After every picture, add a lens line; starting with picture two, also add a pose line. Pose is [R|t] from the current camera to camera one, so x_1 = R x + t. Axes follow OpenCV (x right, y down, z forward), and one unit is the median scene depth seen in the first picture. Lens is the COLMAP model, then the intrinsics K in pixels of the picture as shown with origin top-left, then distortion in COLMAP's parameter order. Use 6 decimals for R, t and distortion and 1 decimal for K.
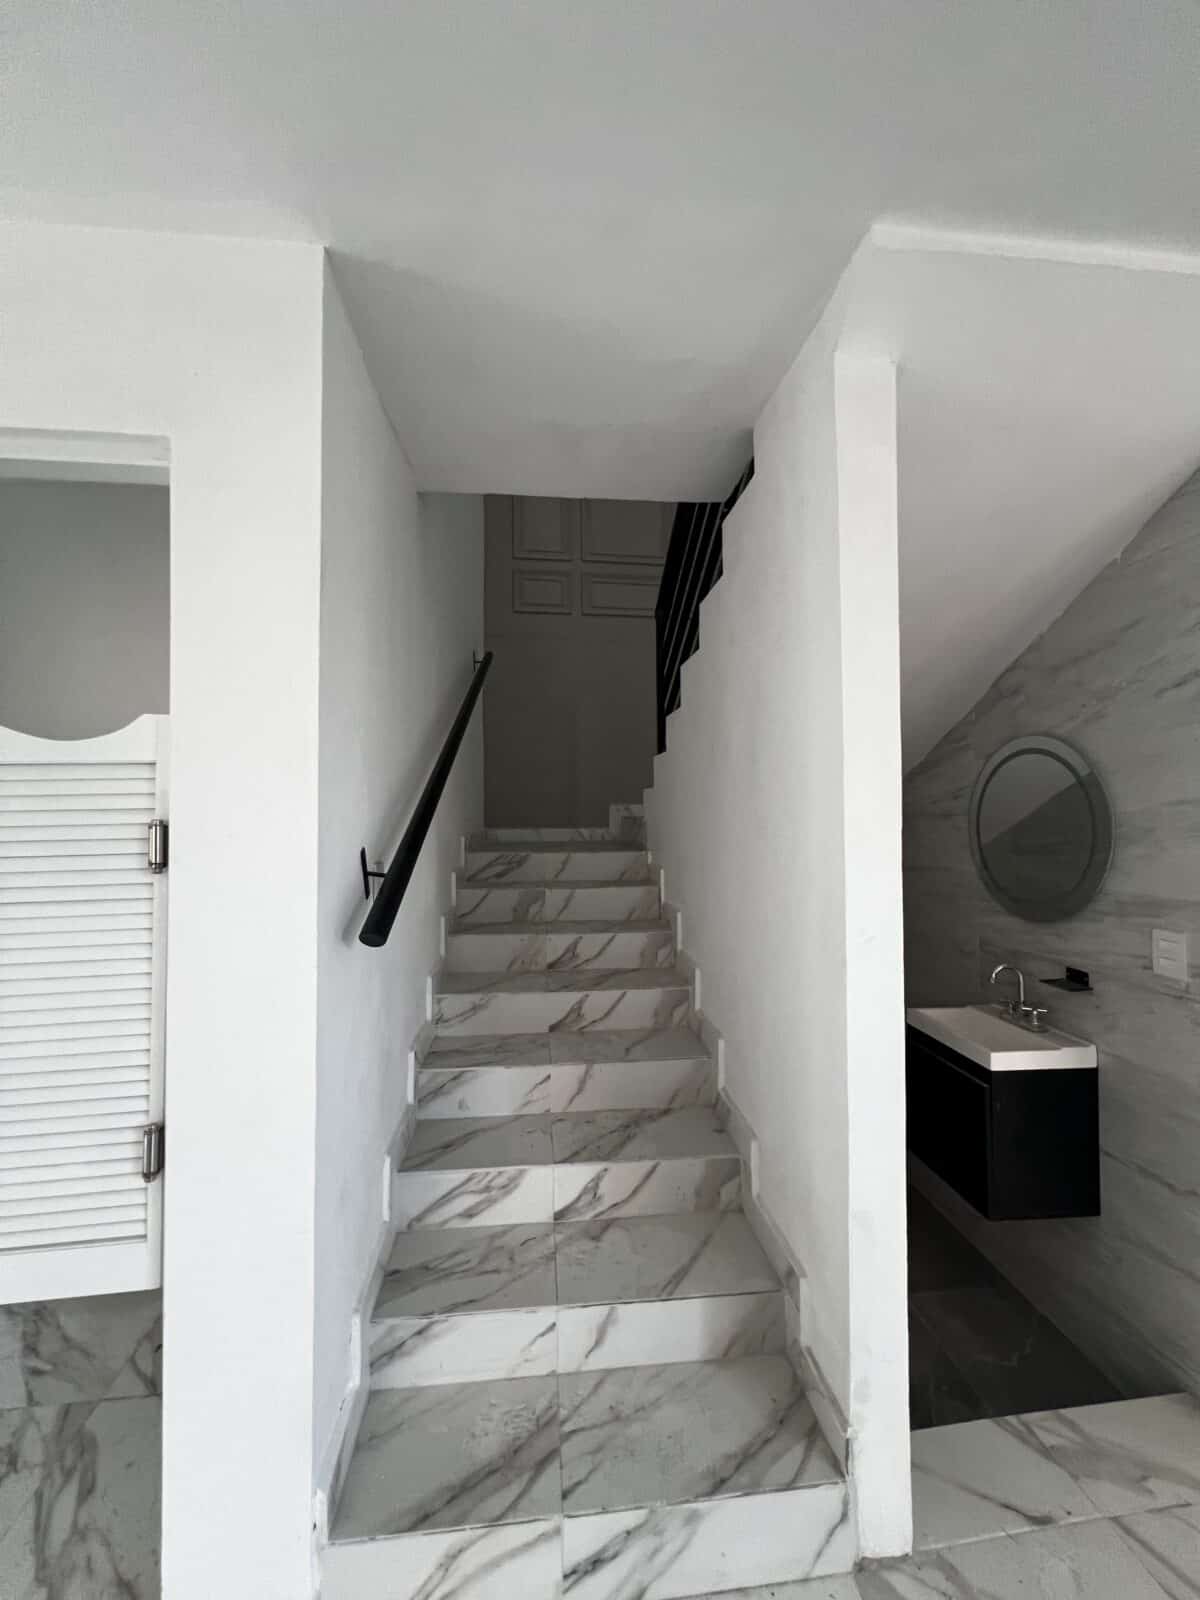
lens RADIAL K [[640.8, 0, 596.5], [0, 640.8, 800.2], [0, 0, 1]] dist [-0.003067, 0.000704]
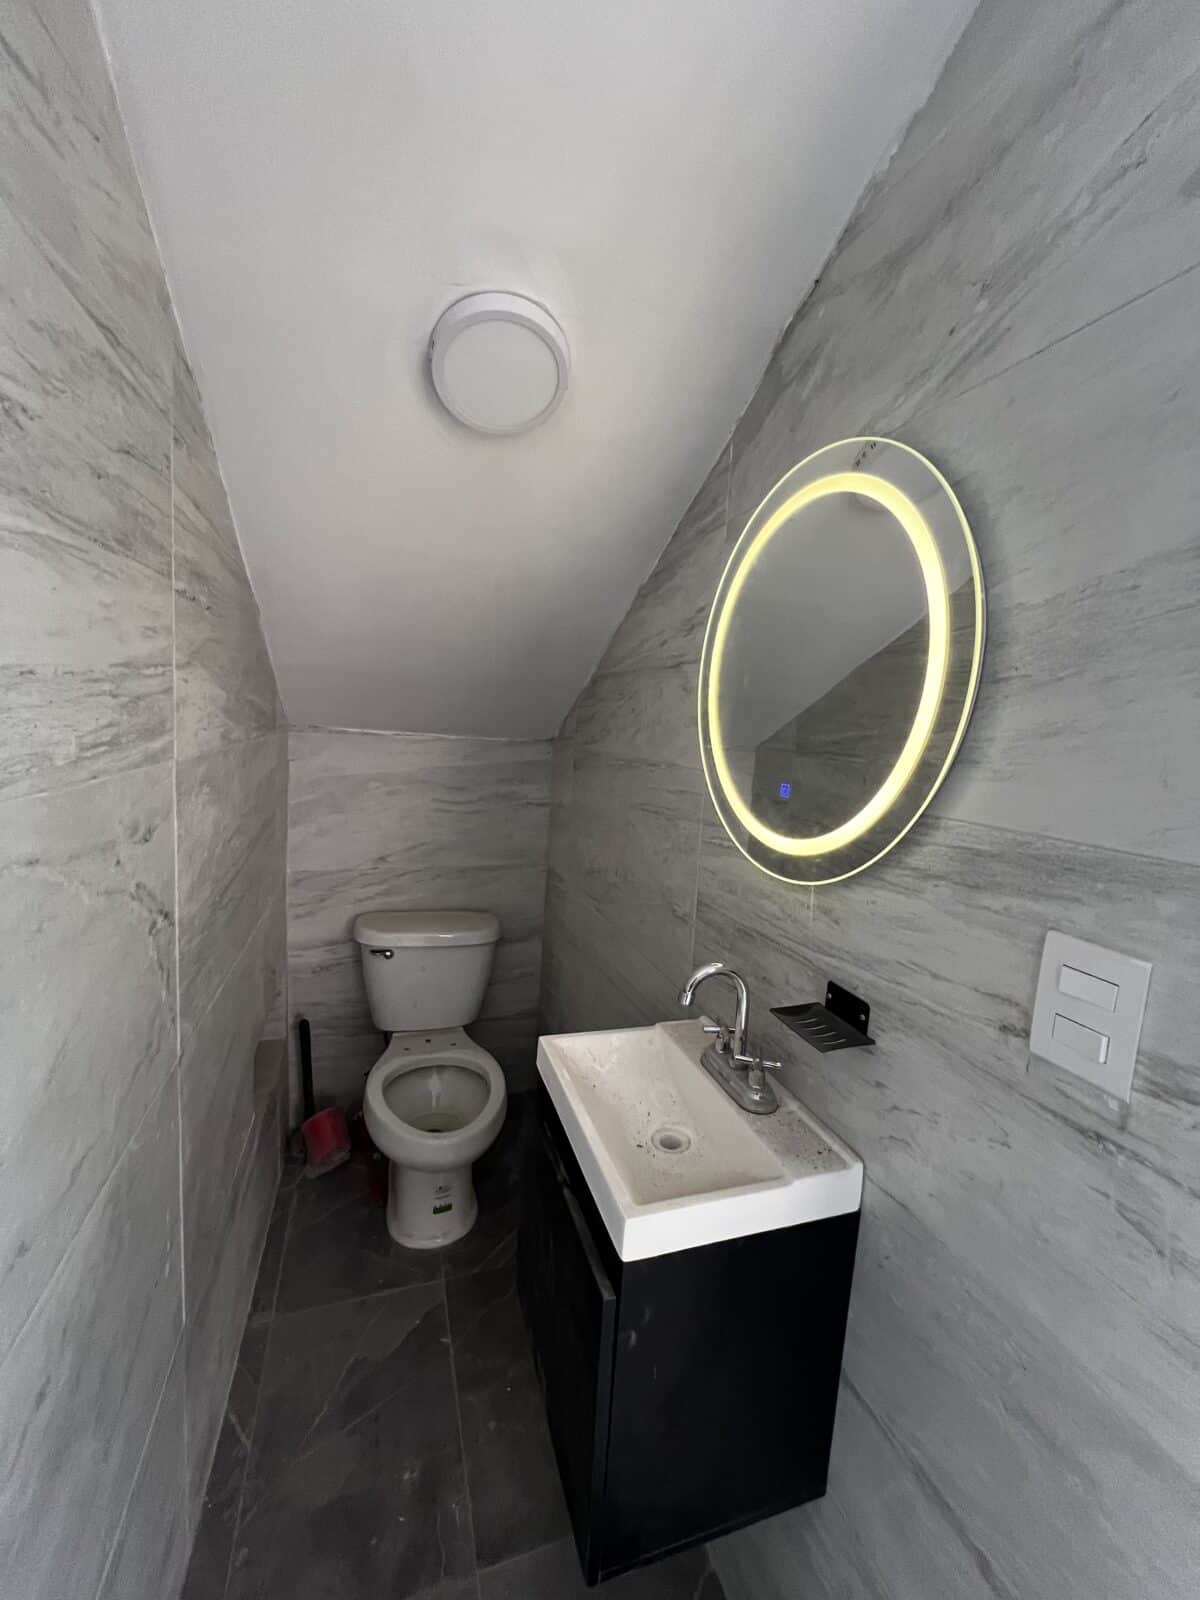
lens RADIAL K [[640.8, 0, 597.4], [0, 640.8, 793.1], [0, 0, 1]] dist [-0.003067, 0.000704]
pose [[0.969563, 0.041465, 0.241306, 0.487818], [-0.074922, 0.988525, 0.131171, 0.087641], [-0.233098, -0.145258, 0.961543, 0.658165]]
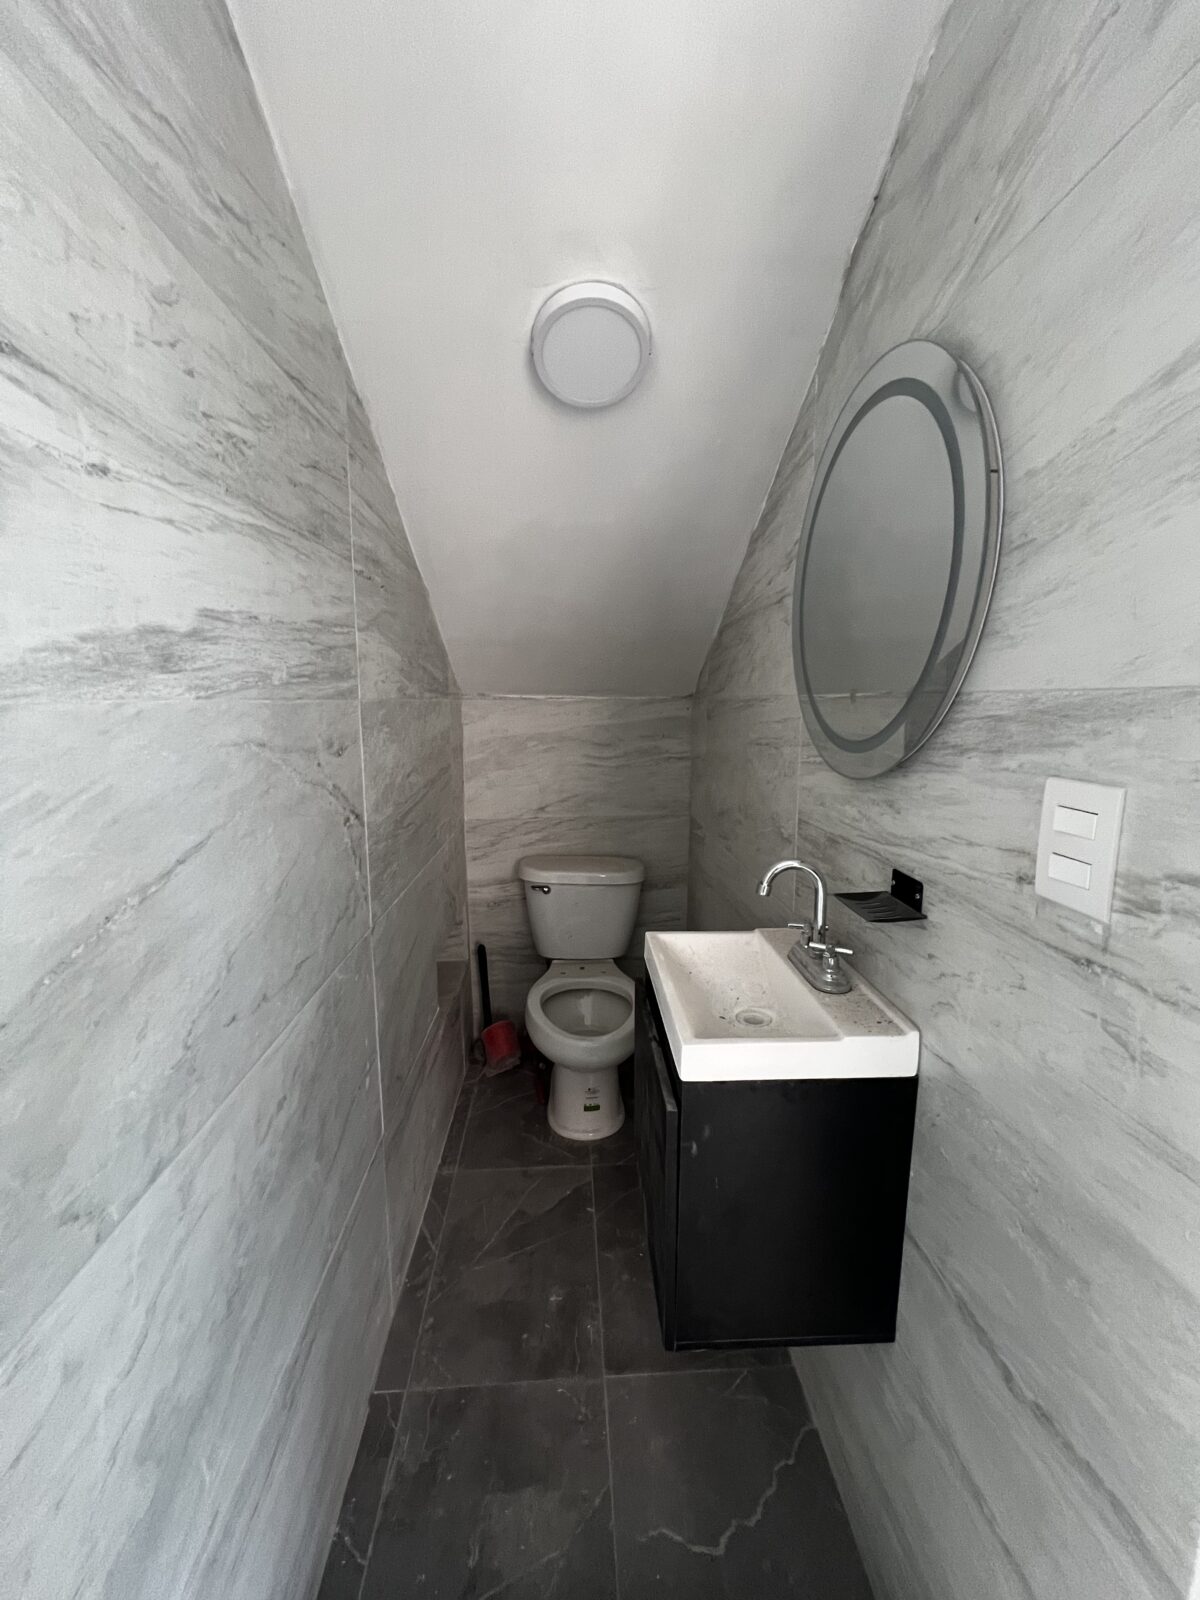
lens RADIAL K [[640.8, 0, 598.7], [0, 640.8, 794.1], [0, 0, 1]] dist [-0.003067, 0.000704]
pose [[0.999181, 0.016561, -0.036931, 0.561133], [-0.010164, 0.985888, 0.167096, 0.135216], [0.039177, -0.166584, 0.985249, 0.559639]]
